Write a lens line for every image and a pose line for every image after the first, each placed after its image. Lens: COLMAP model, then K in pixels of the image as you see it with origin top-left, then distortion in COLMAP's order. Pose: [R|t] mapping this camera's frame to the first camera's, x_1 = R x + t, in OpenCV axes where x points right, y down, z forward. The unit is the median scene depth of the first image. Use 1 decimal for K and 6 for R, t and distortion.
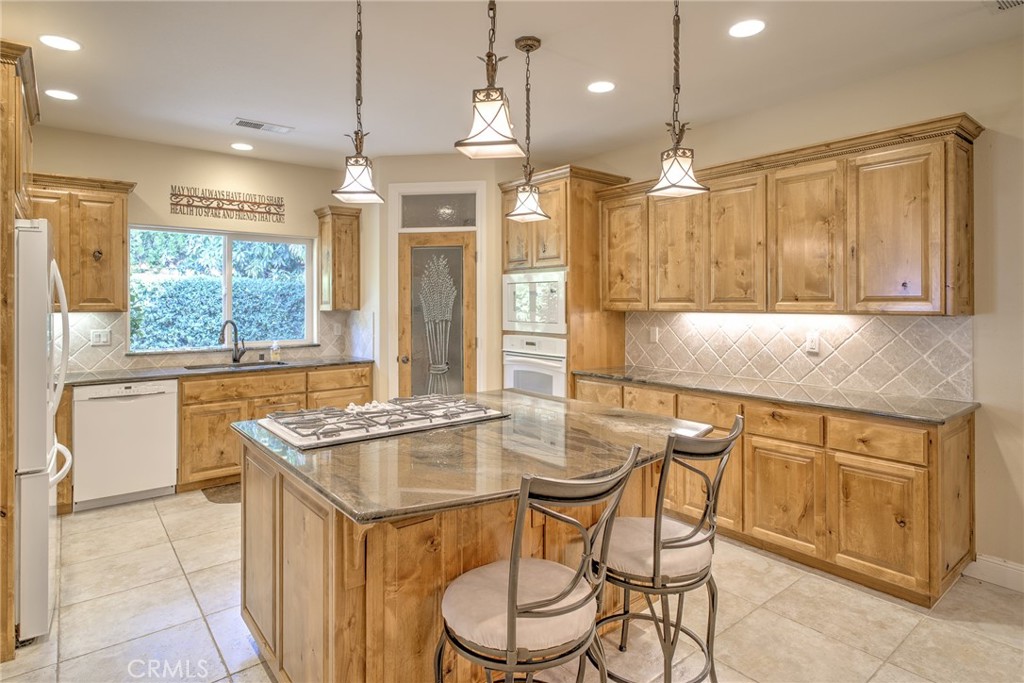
lens RADIAL K [[559.8, 0, 518.2], [0, 559.8, 297.9], [0, 0, 1]] dist [-0.003622, 0.003257]
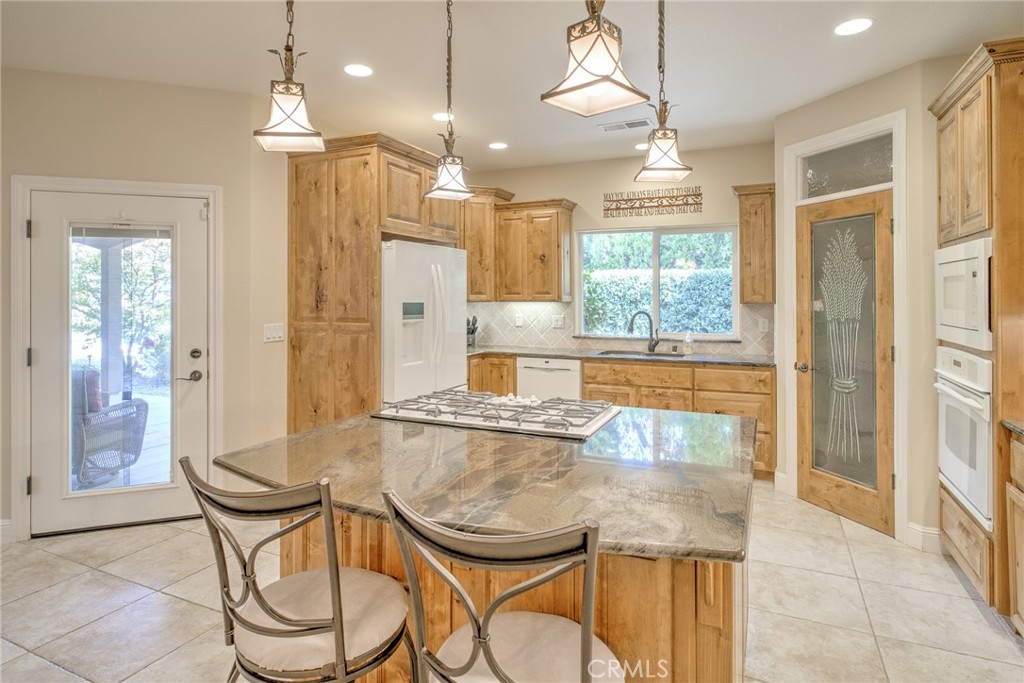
lens RADIAL K [[559.8, 0, 512.7], [0, 559.8, 295.5], [0, 0, 1]] dist [-0.003622, 0.003257]
pose [[0.440526, 0.001008, -0.897740, 0.361795], [0.006070, 0.999973, 0.004102, 0.004367], [0.897720, -0.007256, 0.440508, 0.332689]]
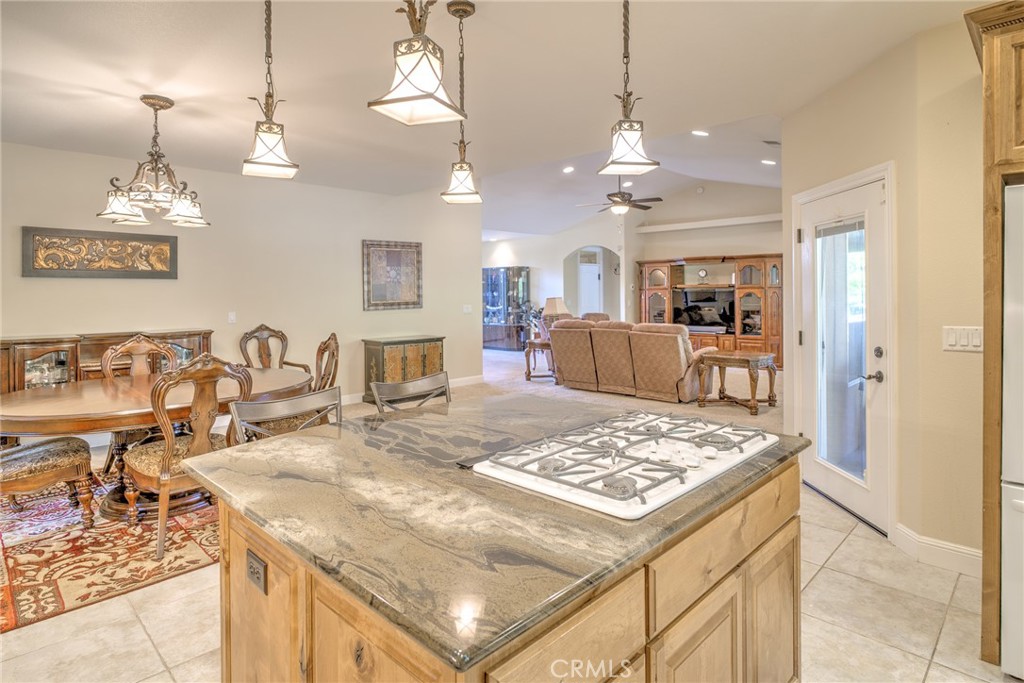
lens RADIAL K [[559.8, 0, 530.5], [0, 559.8, 296.9], [0, 0, 1]] dist [-0.003622, 0.003257]
pose [[-0.992627, 0.010165, -0.120778, -0.023925], [0.010135, 0.999948, 0.000862, 0.010735], [0.120781, -0.000368, -0.992679, 0.952993]]
